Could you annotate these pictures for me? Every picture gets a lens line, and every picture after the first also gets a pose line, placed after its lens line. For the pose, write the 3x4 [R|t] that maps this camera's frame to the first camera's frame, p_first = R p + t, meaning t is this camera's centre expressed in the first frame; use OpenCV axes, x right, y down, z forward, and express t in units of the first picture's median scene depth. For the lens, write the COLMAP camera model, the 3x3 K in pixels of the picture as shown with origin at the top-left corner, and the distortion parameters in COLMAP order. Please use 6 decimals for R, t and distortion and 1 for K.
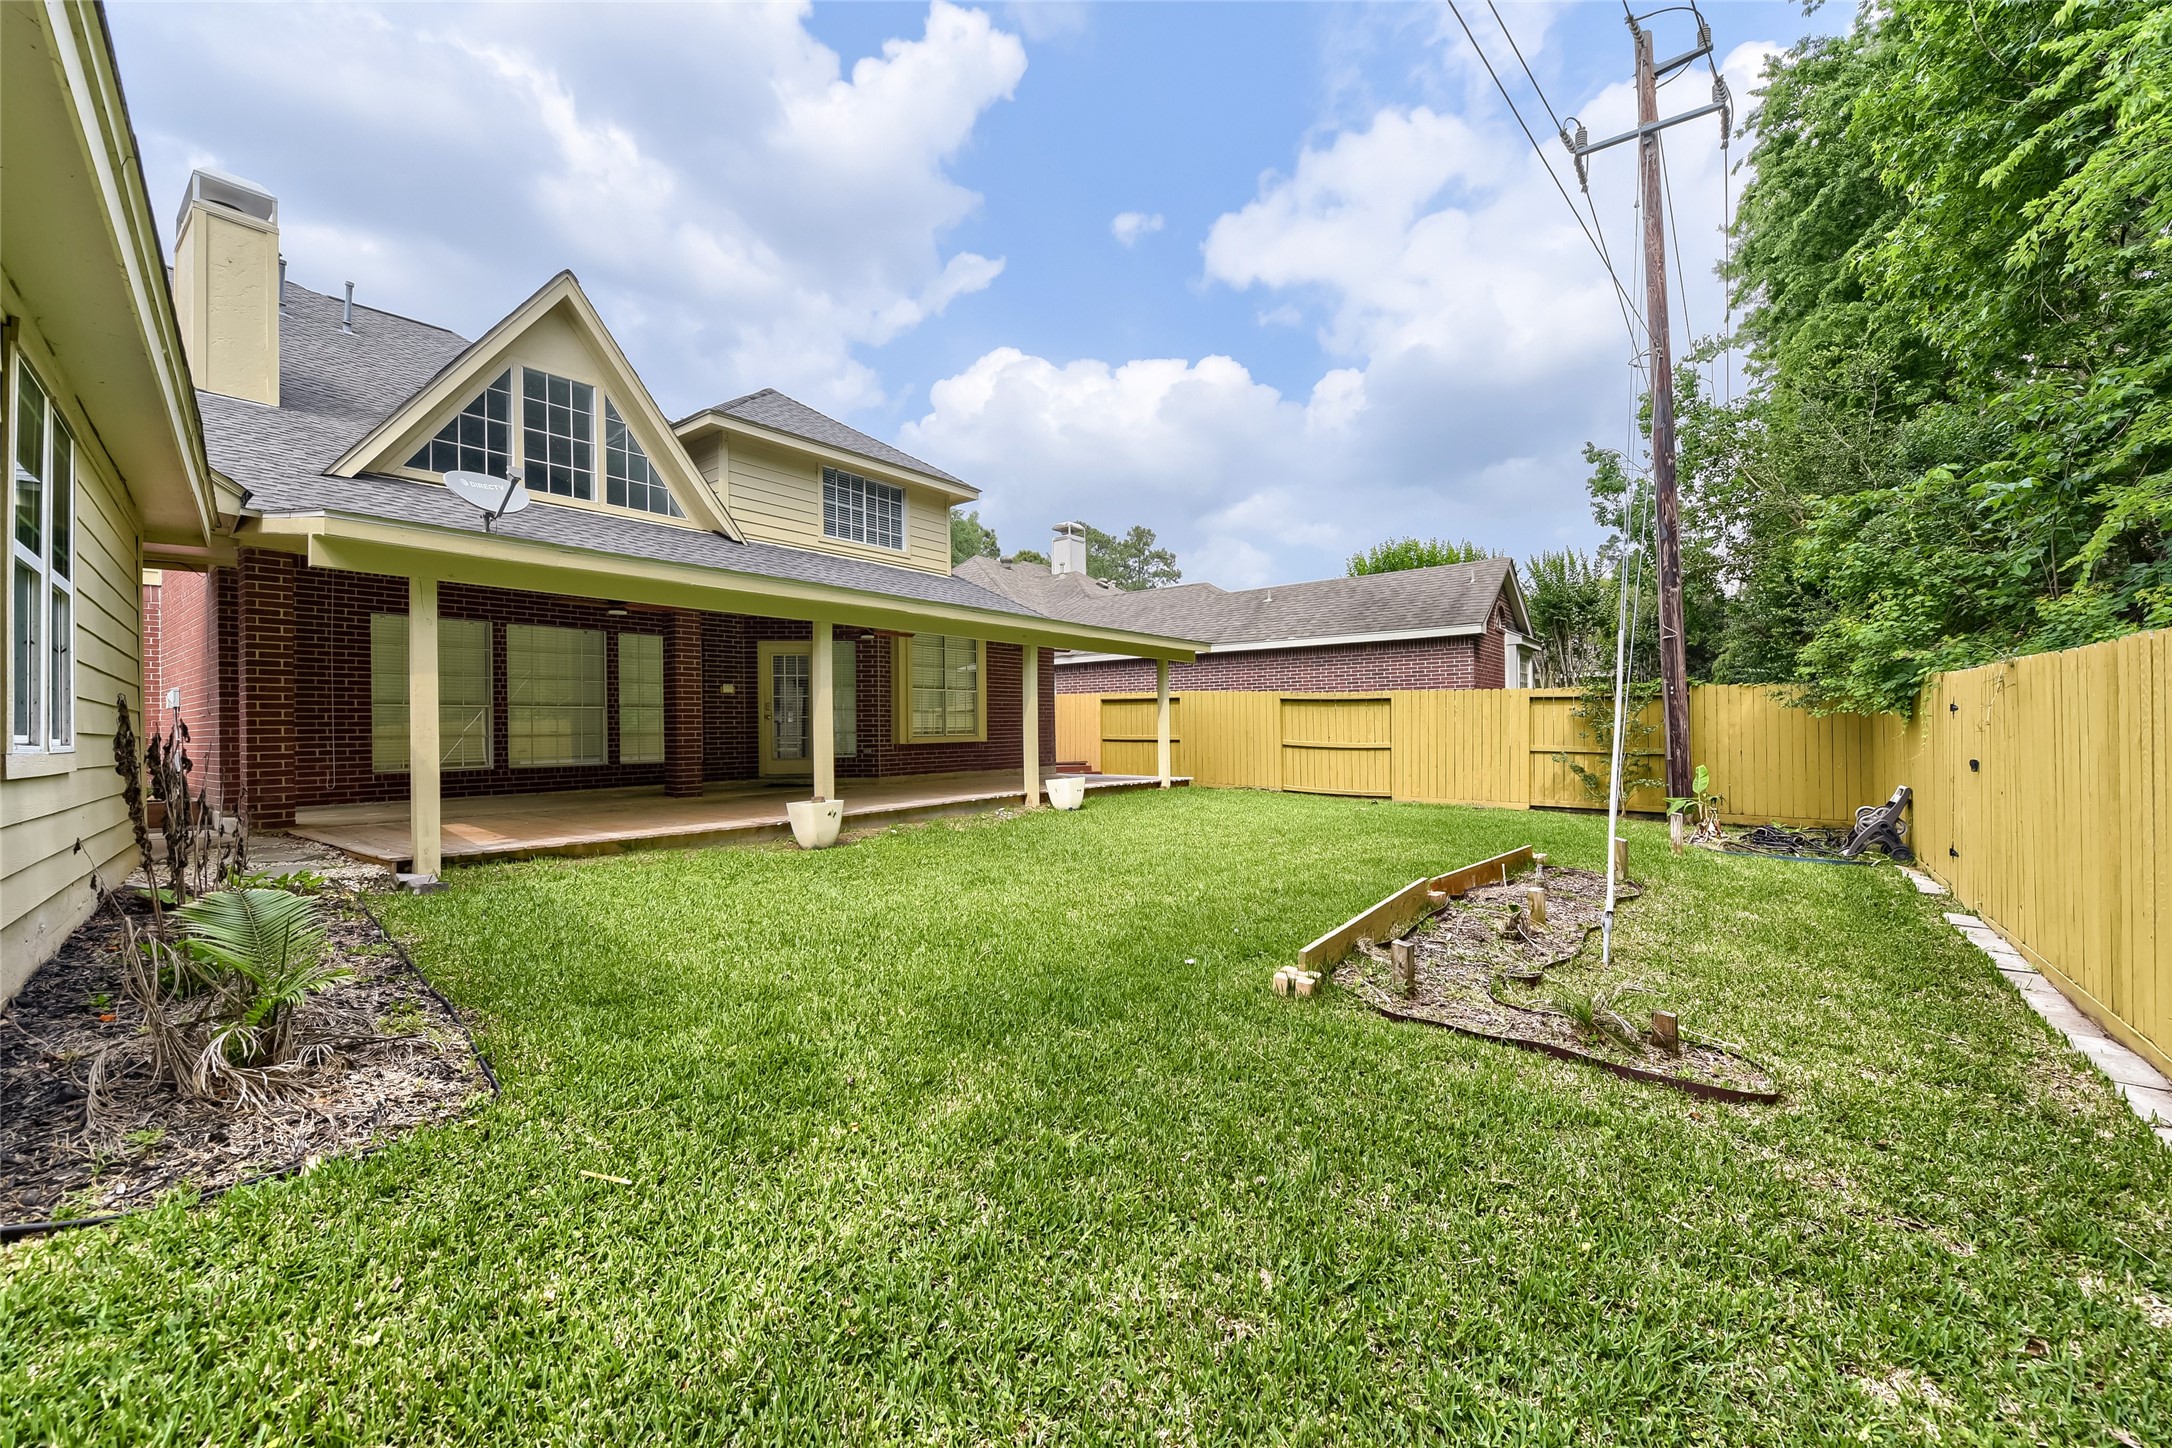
lens RADIAL K [[808.3, 0, 1074.3], [0, 808.3, 728.9], [0, 0, 1]] dist [-0.002176, -0.000085]
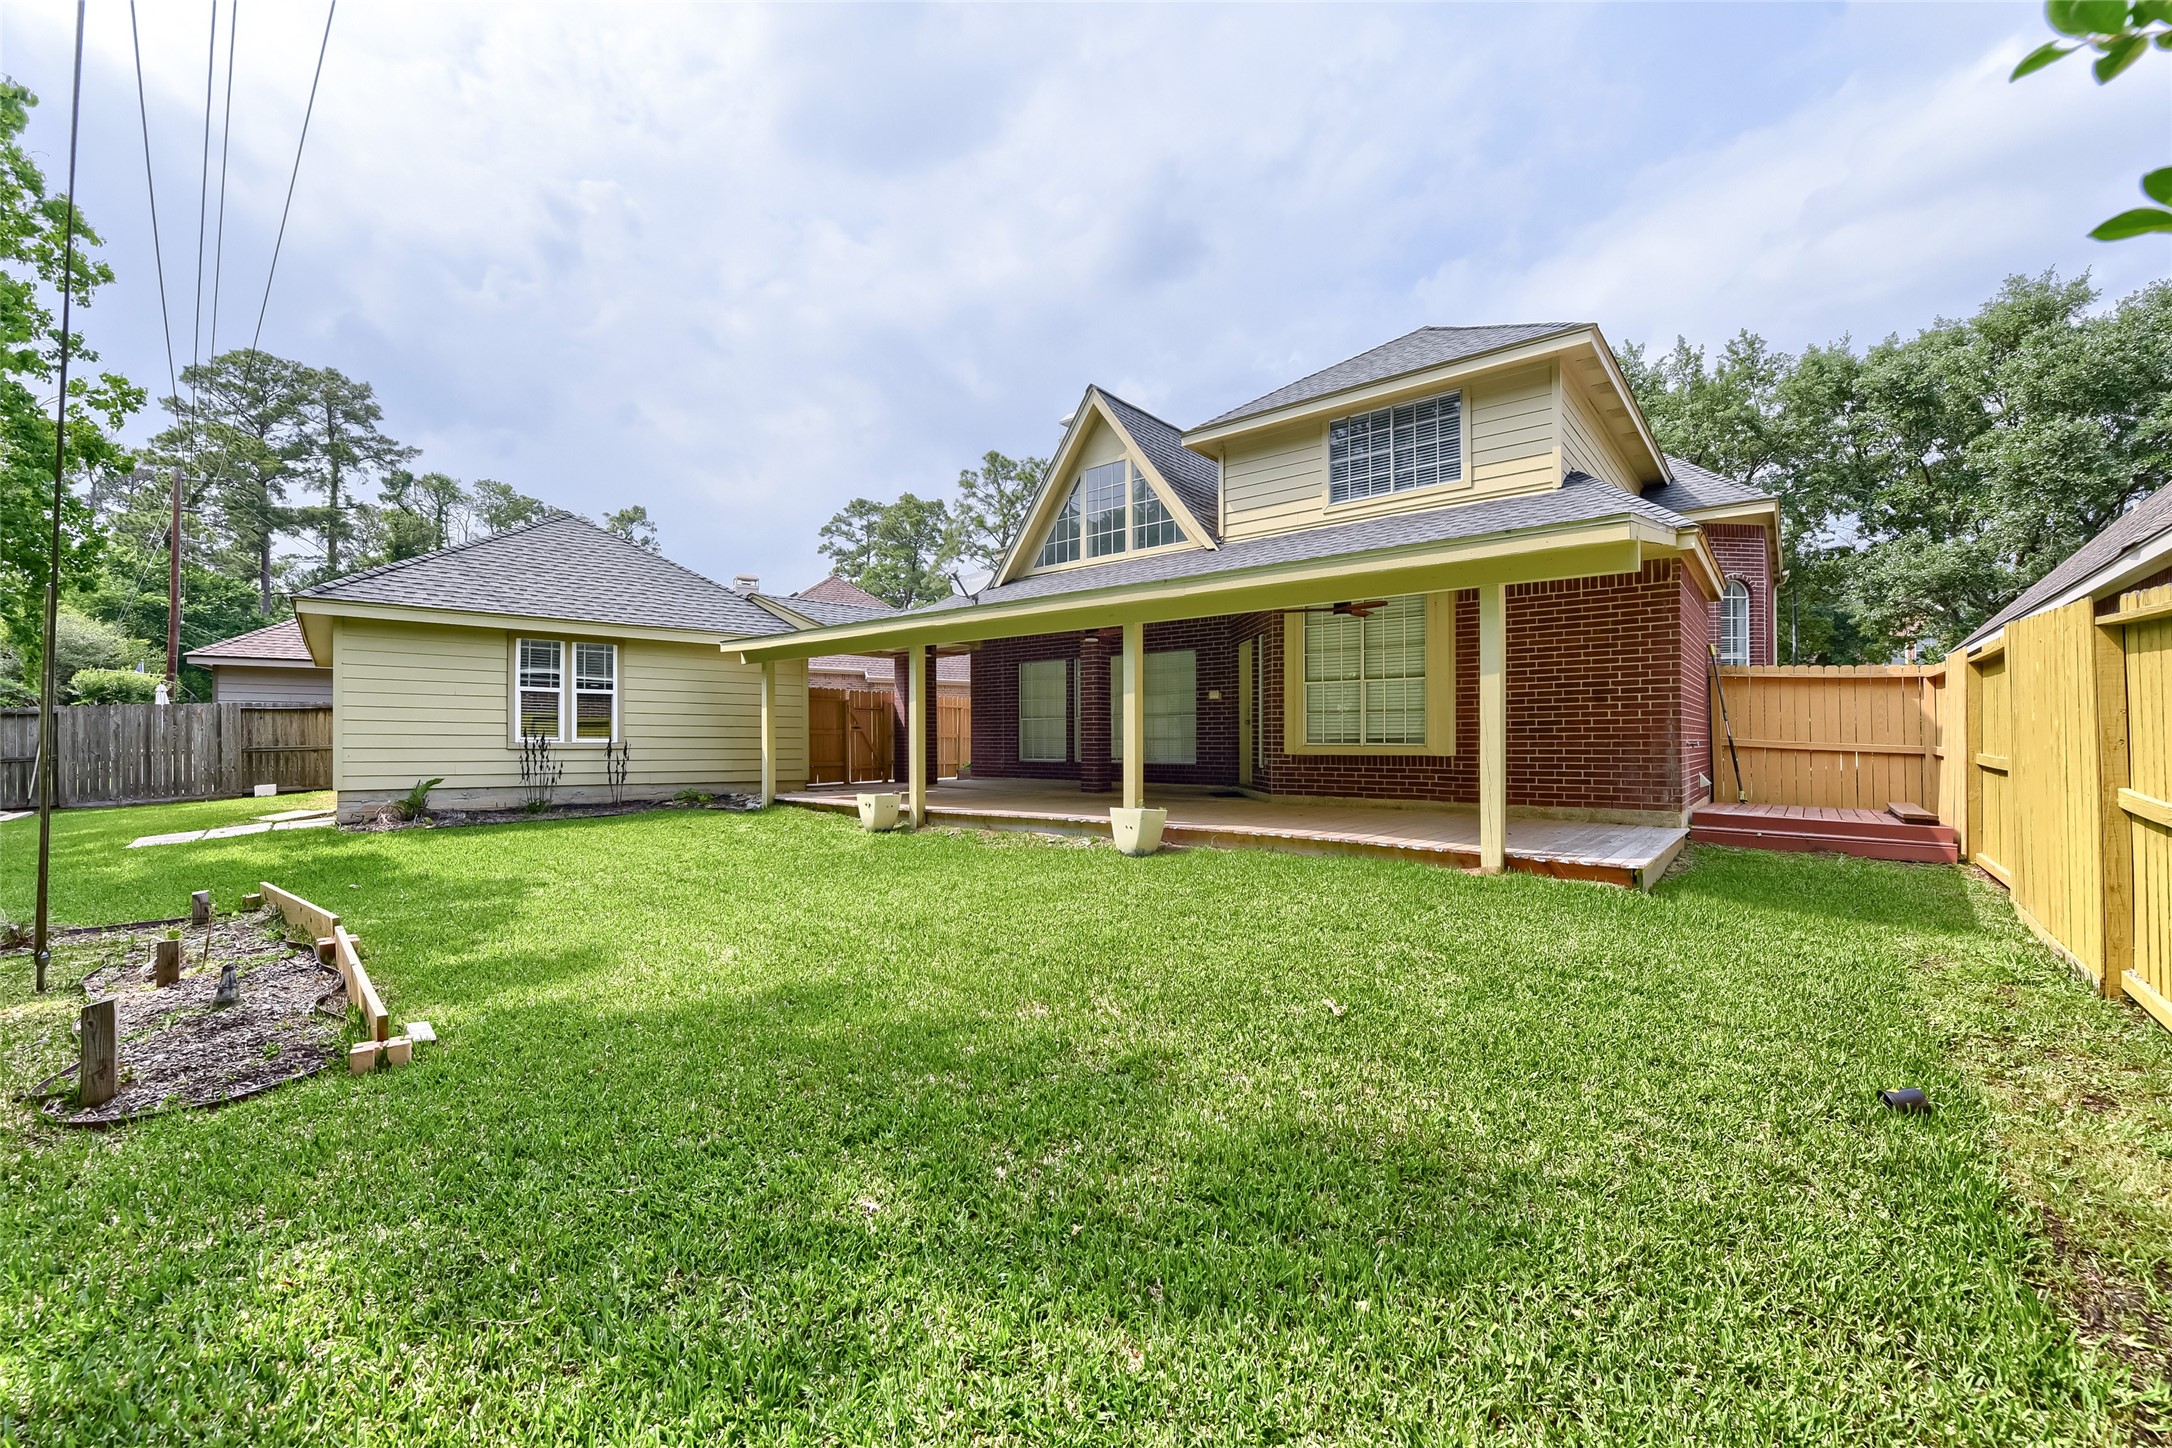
lens RADIAL K [[870.3, 0, 1075.9], [0, 870.3, 723.5], [0, 0, 1]] dist [0.007994, -0.003818]
pose [[-0.004211, -0.002474, -0.999988, 0.718347], [0.003253, 0.999992, -0.002487, -0.012334], [0.999986, -0.003263, -0.004203, 0.889401]]
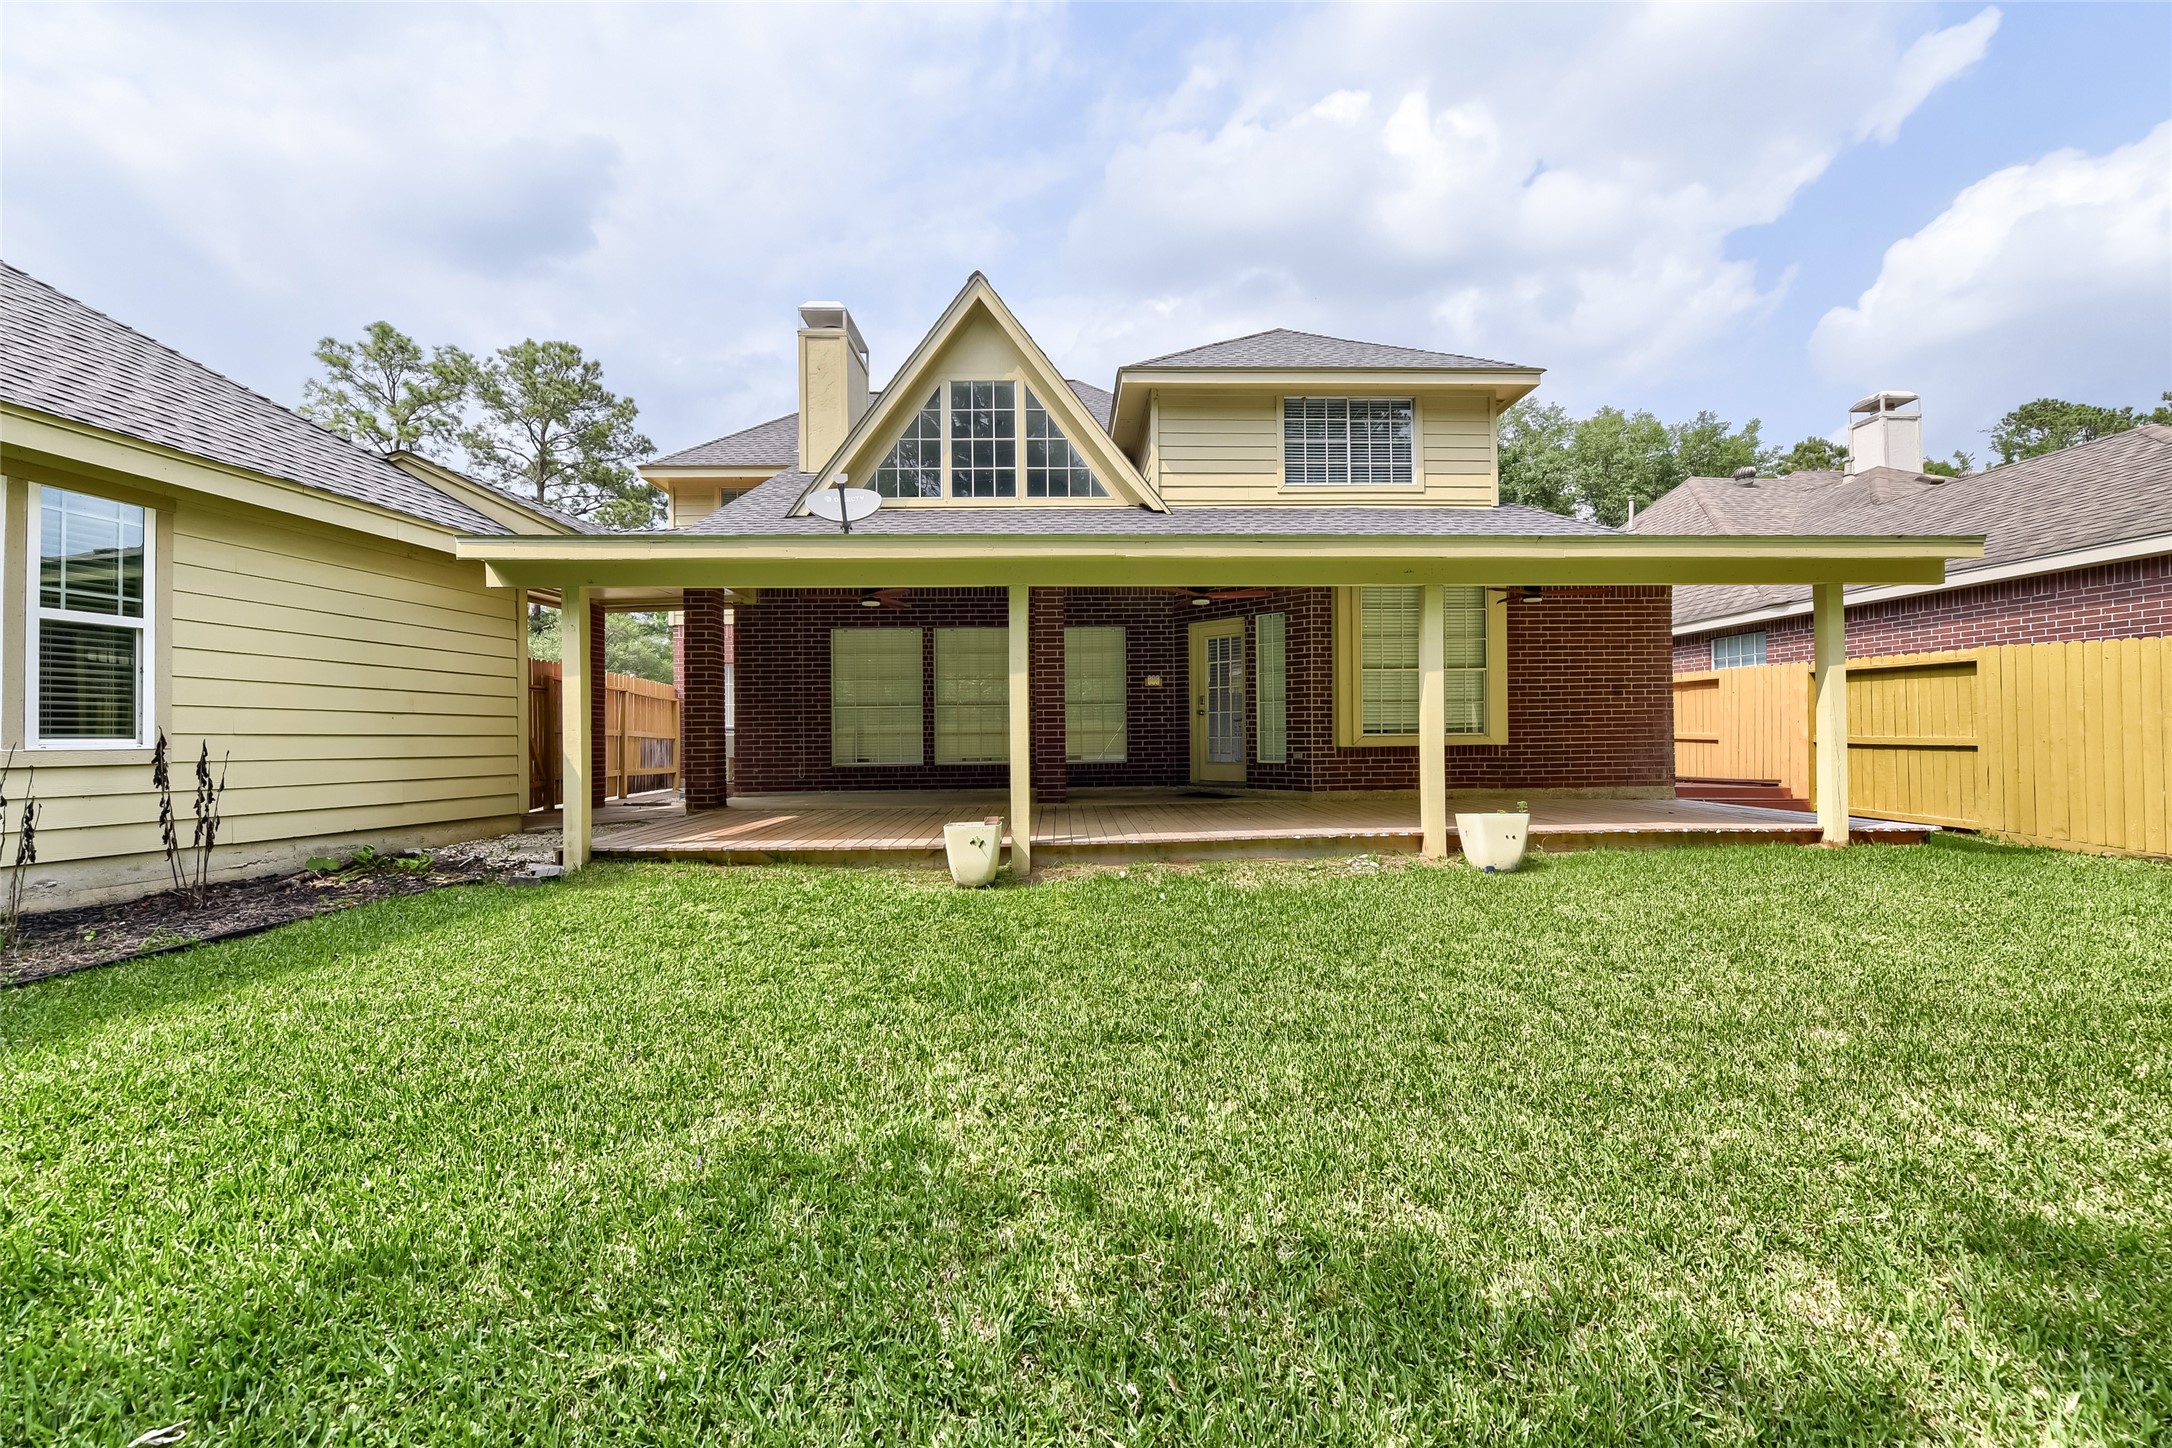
lens RADIAL K [[870.3, 0, 1093.1], [0, 870.3, 713.9], [0, 0, 1]] dist [0.007994, -0.003818]
pose [[0.663716, -0.011100, -0.747902, 0.247538], [0.003454, 0.999925, -0.011776, -0.003224], [0.747977, 0.005233, 0.663704, 0.345838]]
